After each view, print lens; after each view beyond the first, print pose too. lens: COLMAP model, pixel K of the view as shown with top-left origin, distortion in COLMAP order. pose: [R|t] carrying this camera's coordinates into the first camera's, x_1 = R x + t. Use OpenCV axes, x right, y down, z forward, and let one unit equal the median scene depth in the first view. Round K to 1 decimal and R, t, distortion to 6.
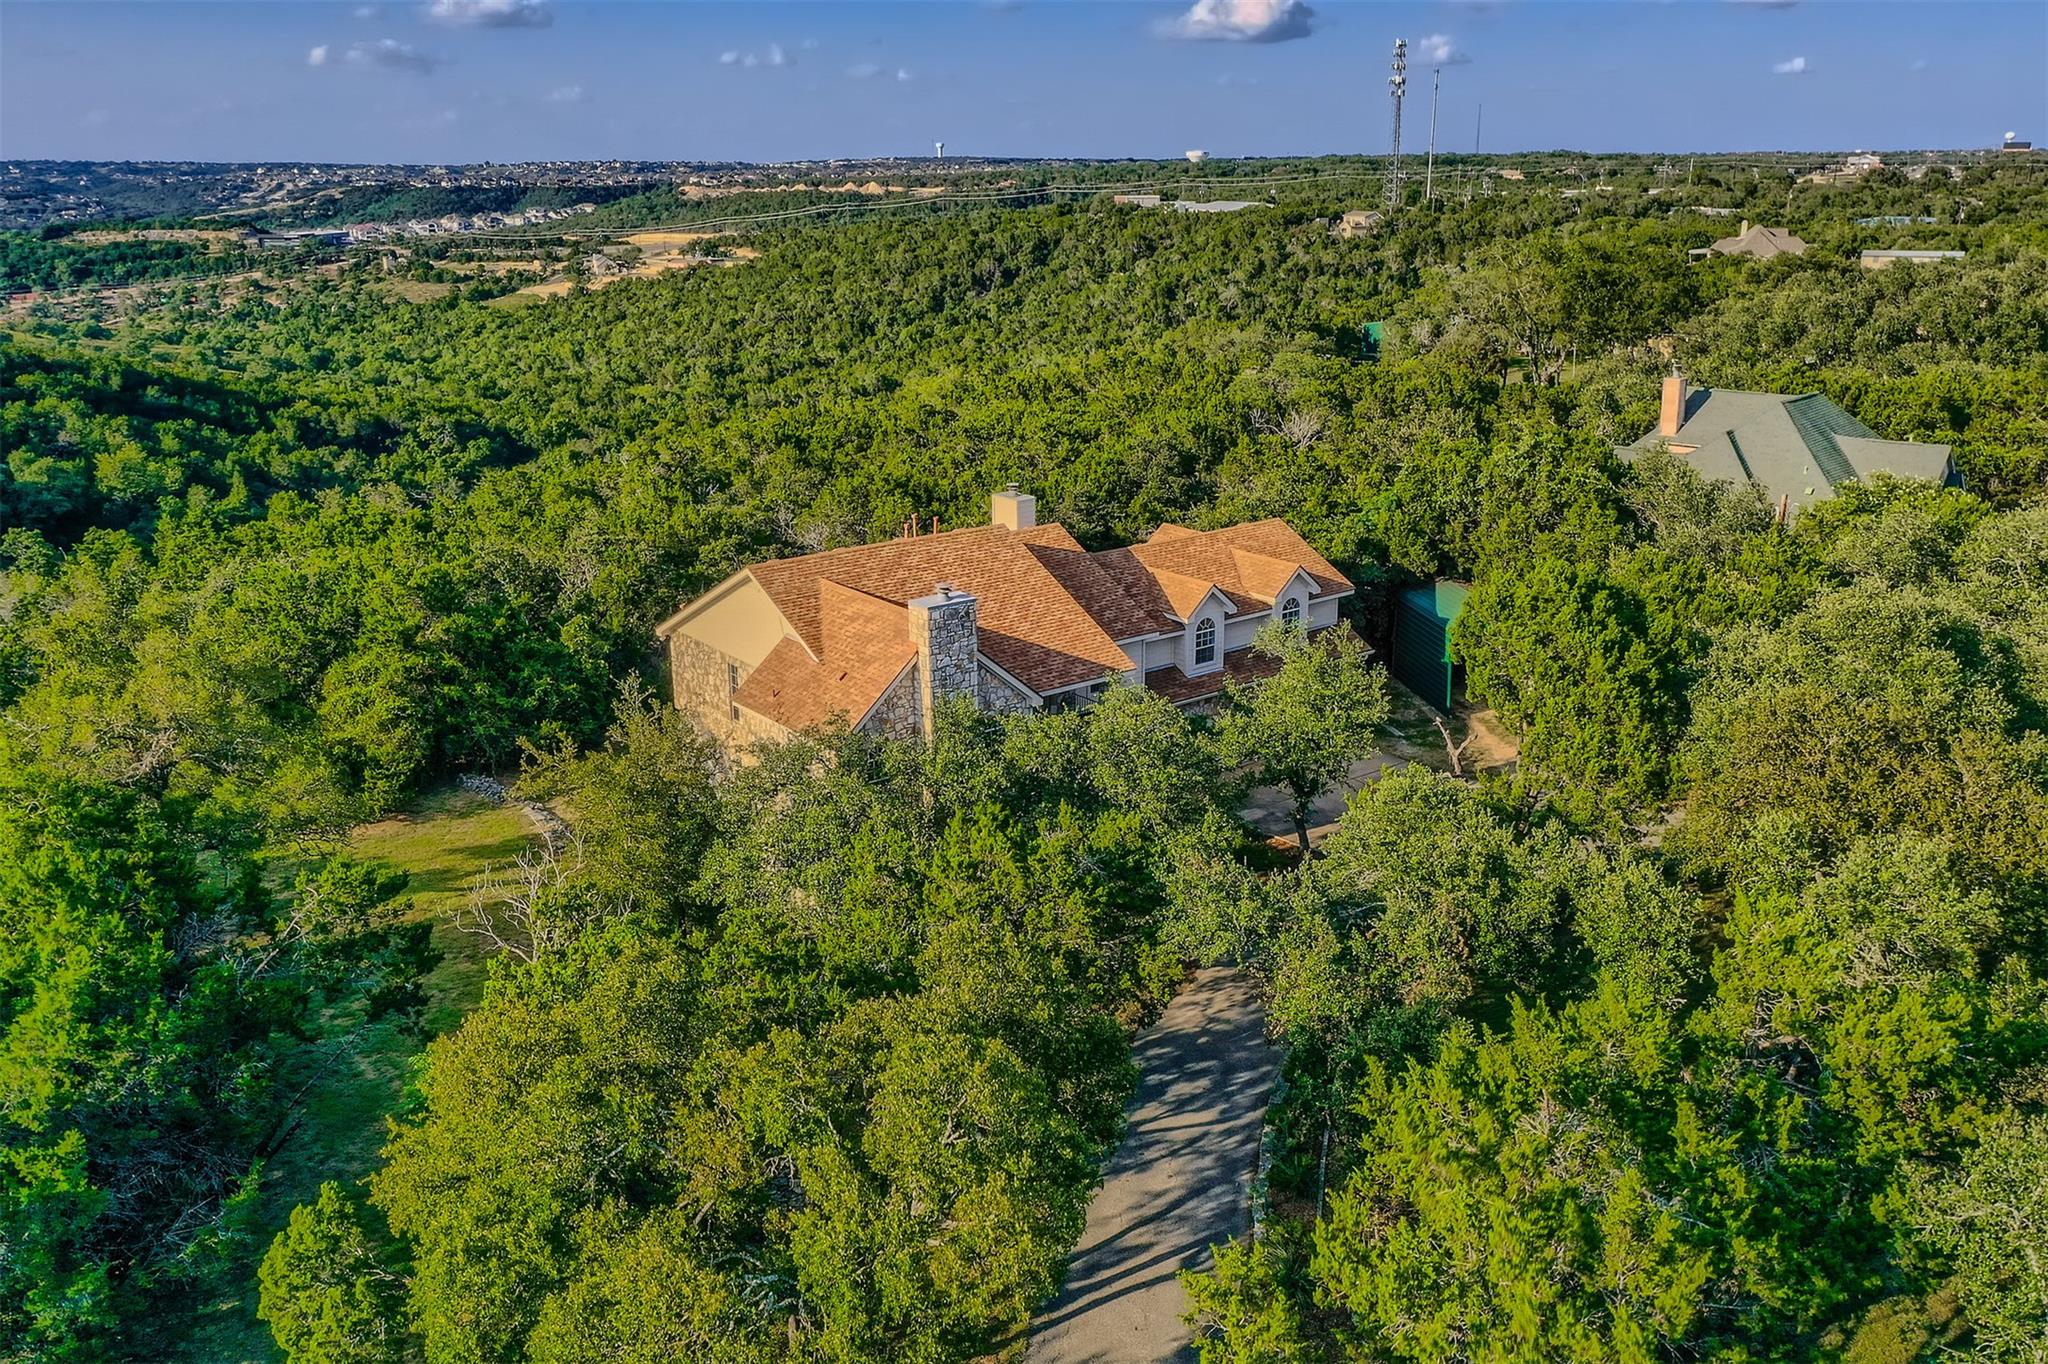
lens RADIAL K [[1632.2, 0, 1006.9], [0, 1632.2, 685.0], [0, 0, 1]] dist [0.006224, 0.002608]
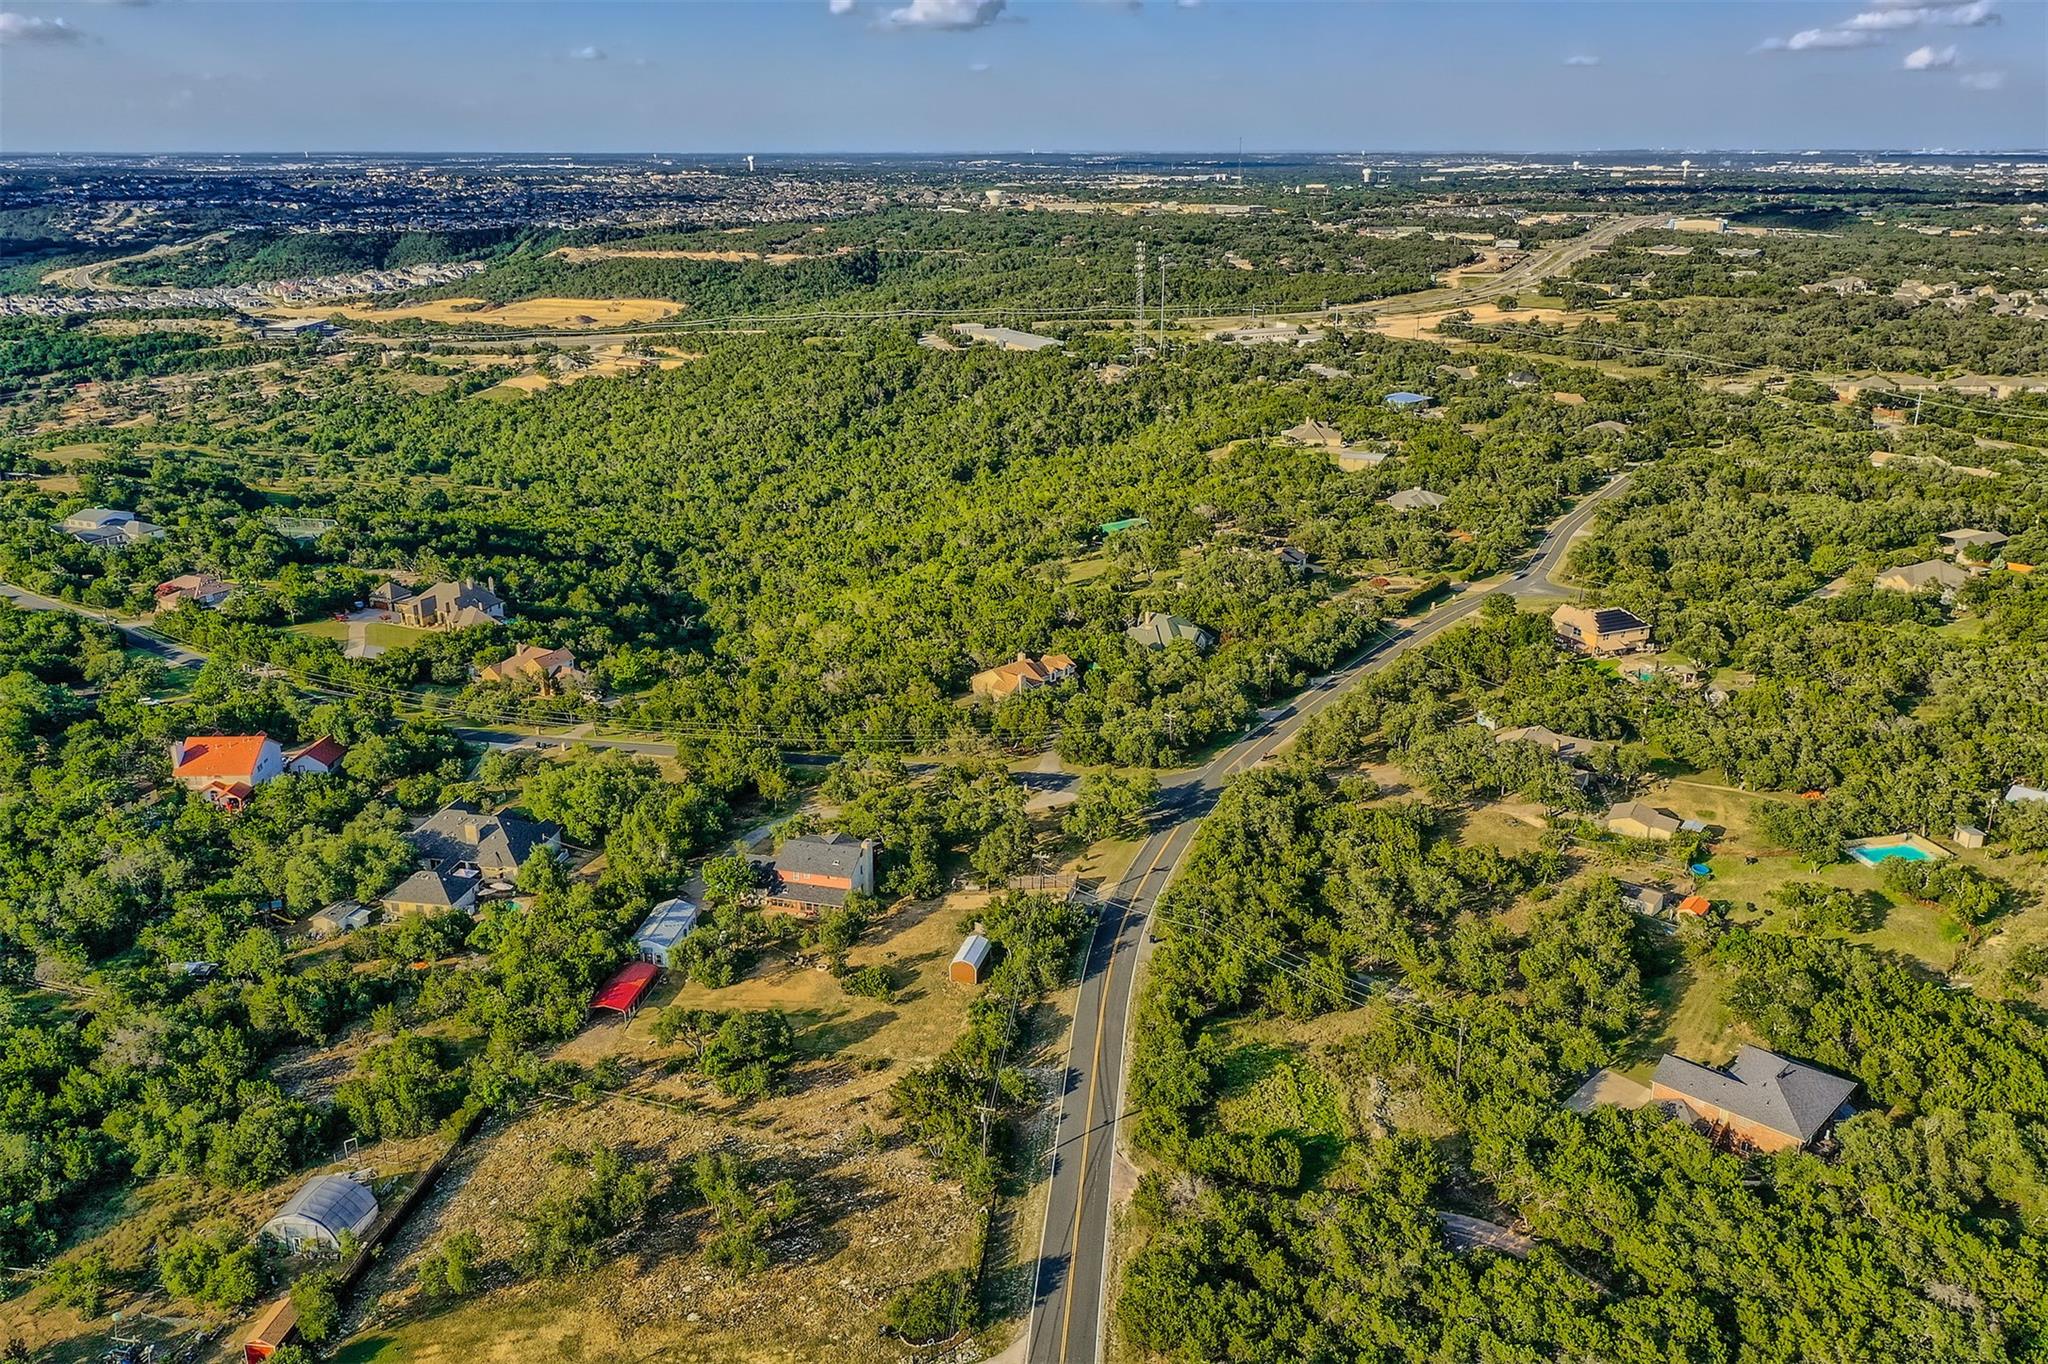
lens RADIAL K [[1632.2, 0, 1006.9], [0, 1632.2, 685.0], [0, 0, 1]] dist [0.006224, 0.002608]
pose [[0.992507, -0.033826, 0.117416, -0.074197], [0.031873, 0.999321, 0.018474, -0.010576], [-0.117961, -0.014593, 0.992911, -0.487308]]
